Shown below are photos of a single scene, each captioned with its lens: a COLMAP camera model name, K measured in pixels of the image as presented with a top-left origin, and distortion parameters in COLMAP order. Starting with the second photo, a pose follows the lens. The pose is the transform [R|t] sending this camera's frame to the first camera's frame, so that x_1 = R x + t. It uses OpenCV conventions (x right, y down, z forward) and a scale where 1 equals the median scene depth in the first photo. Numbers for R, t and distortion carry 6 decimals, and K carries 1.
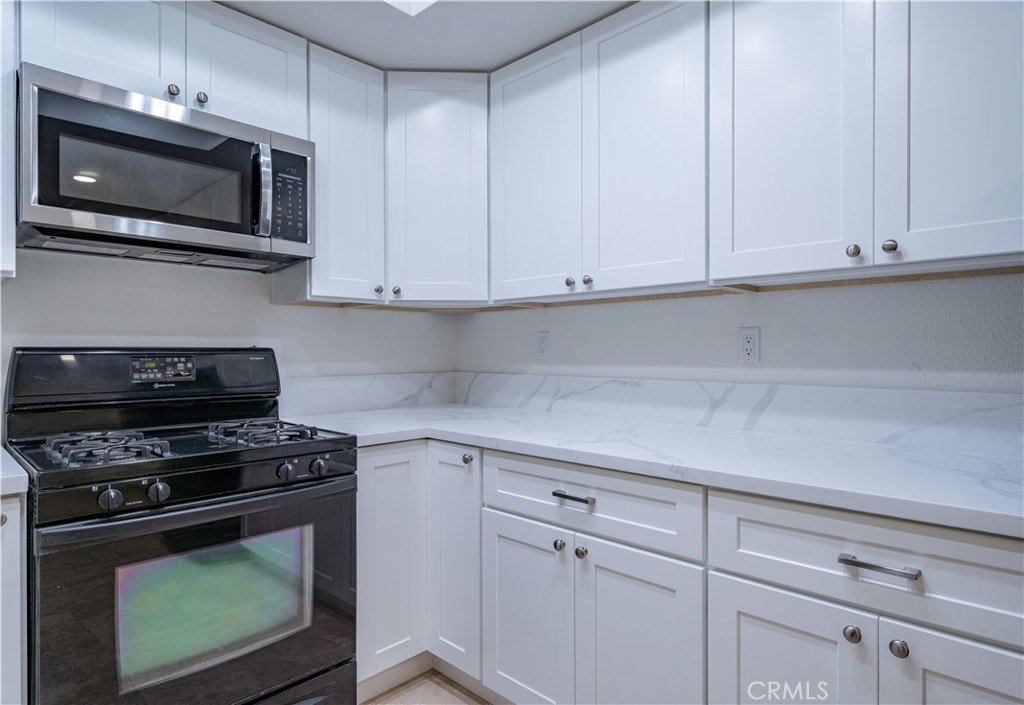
lens RADIAL K [[573.5, 0, 532.5], [0, 573.5, 351.4], [0, 0, 1]] dist [-0.000445, -0.001857]
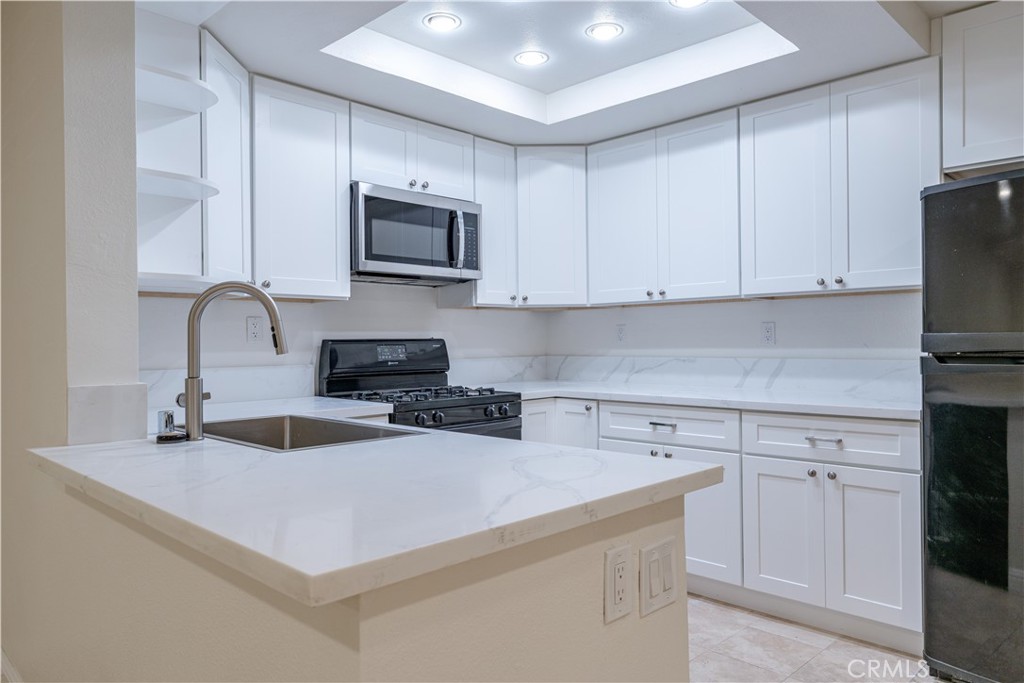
lens RADIAL K [[703.1, 0, 510.6], [0, 703.1, 339.7], [0, 0, 1]] dist [-0.003869, 0.002253]
pose [[0.999700, -0.010109, -0.022331, -0.283289], [0.010080, 0.999948, -0.001403, 0.000876], [0.022344, 0.001178, 0.999750, -0.939995]]
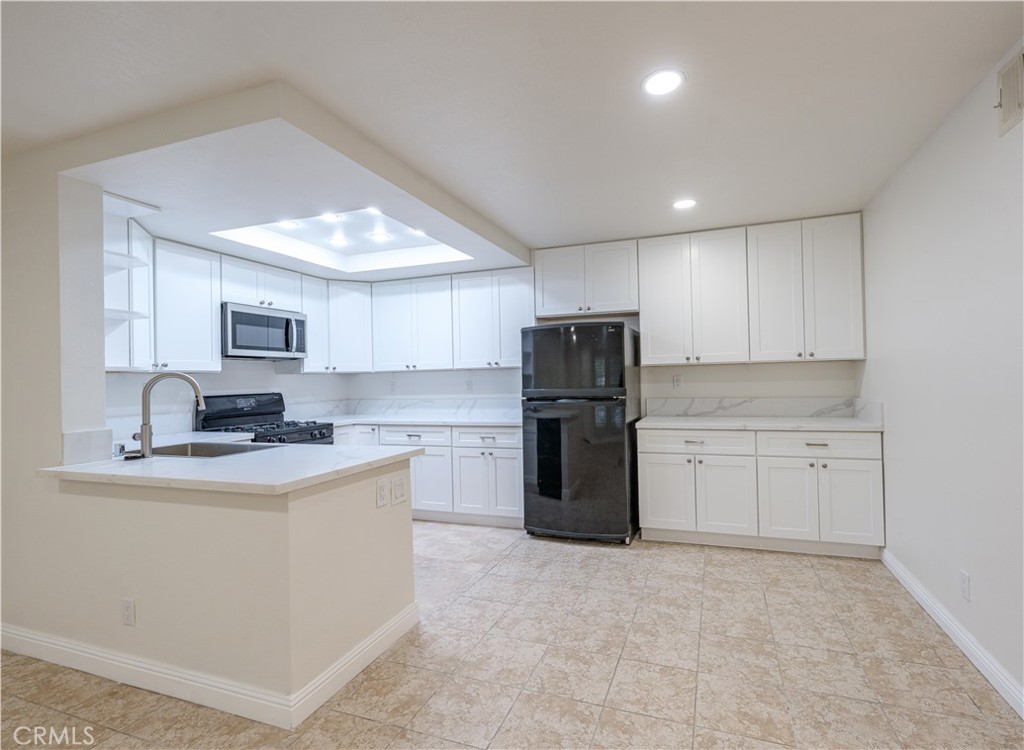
lens RADIAL K [[487.0, 0, 553.6], [0, 487.0, 373.0], [0, 0, 1]] dist [-0.000262, -0.000163]
pose [[0.906286, -0.015867, 0.422367, -0.323301], [0.021448, 0.999734, -0.008463, -0.055603], [-0.422120, 0.016729, 0.906386, -1.617463]]
